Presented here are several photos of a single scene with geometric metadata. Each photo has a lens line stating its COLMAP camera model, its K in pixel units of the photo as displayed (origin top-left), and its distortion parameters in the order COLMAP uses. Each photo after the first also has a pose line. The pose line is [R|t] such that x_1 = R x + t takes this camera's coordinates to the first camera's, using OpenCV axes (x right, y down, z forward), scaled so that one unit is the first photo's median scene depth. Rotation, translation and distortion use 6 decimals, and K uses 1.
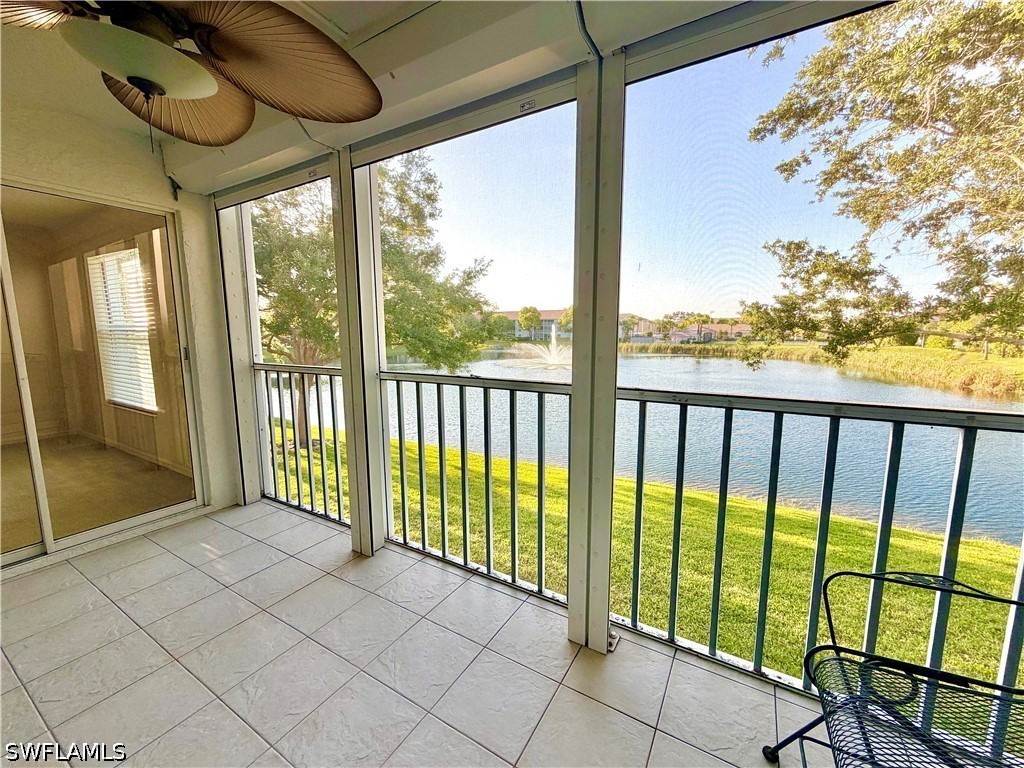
lens RADIAL K [[411.8, 0, 512.0], [0, 411.8, 384.0], [0, 0, 1]] dist [-0.001386, 0.000061]
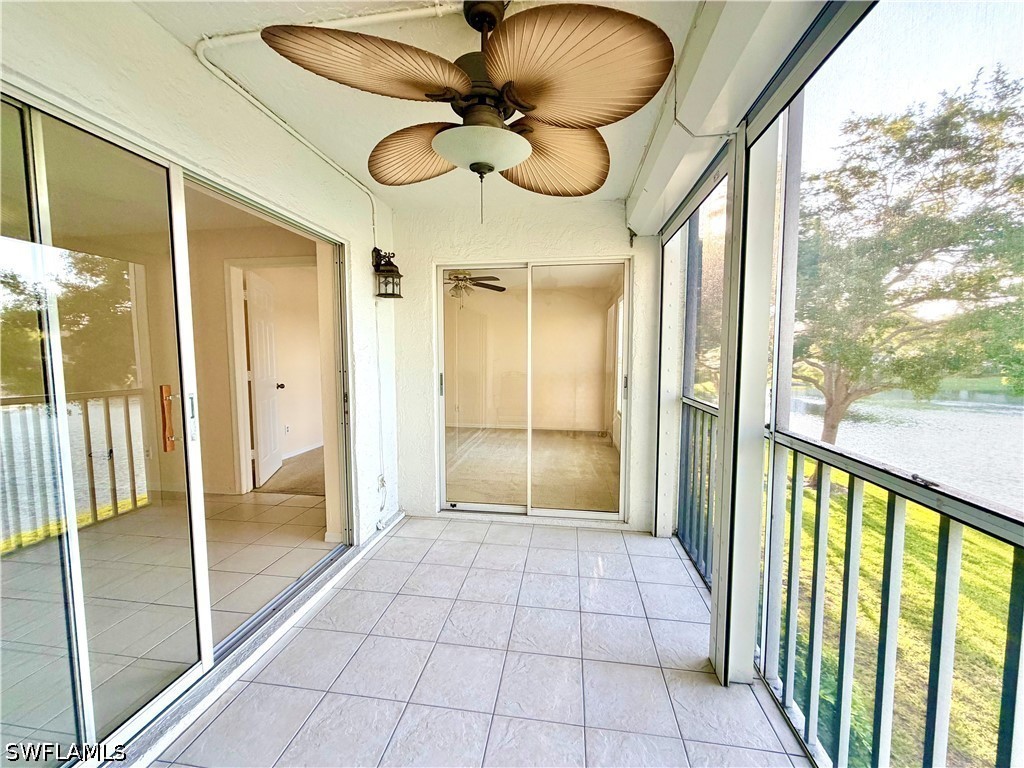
lens RADIAL K [[411.8, 0, 512.0], [0, 411.8, 384.0], [0, 0, 1]] dist [-0.001386, 0.000061]
pose [[0.381285, 0.073231, -0.921552, 0.138808], [-0.118532, 0.992502, 0.029827, -0.076543], [0.916827, 0.097861, 0.387107, 0.331235]]
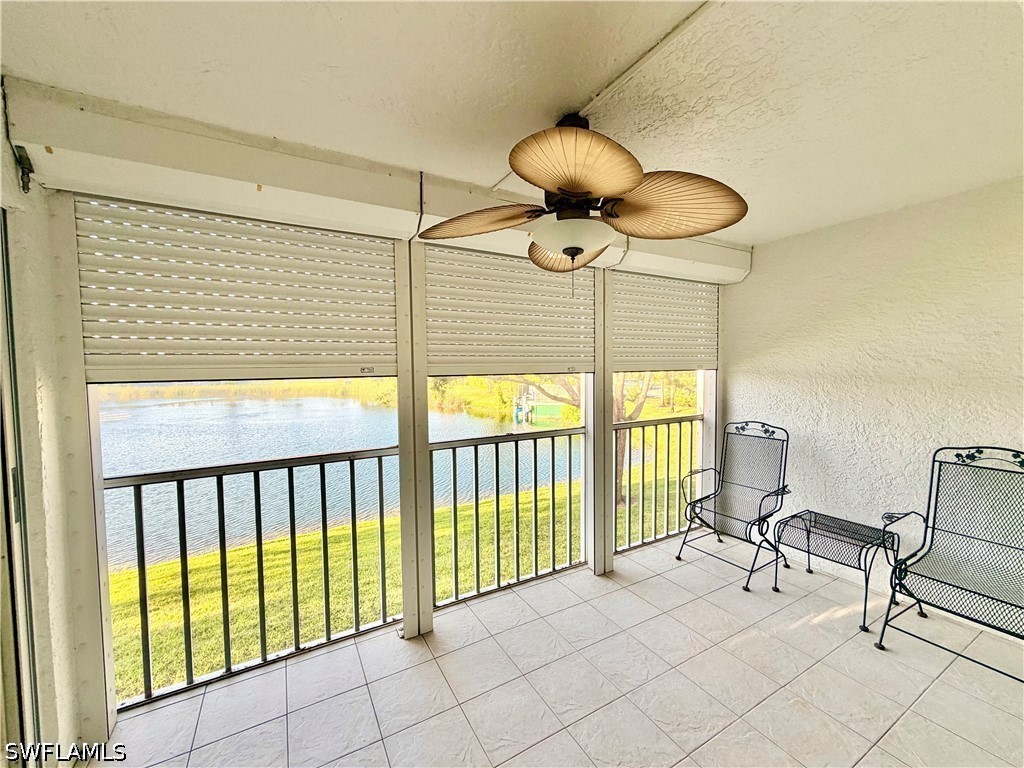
lens RADIAL K [[411.8, 0, 512.0], [0, 411.8, 384.0], [0, 0, 1]] dist [-0.001386, 0.000061]
pose [[0.491773, -0.029512, 0.870223, -1.081385], [0.130125, 0.990693, -0.039938, -0.107662], [-0.860945, 0.132879, 0.491036, 0.259489]]
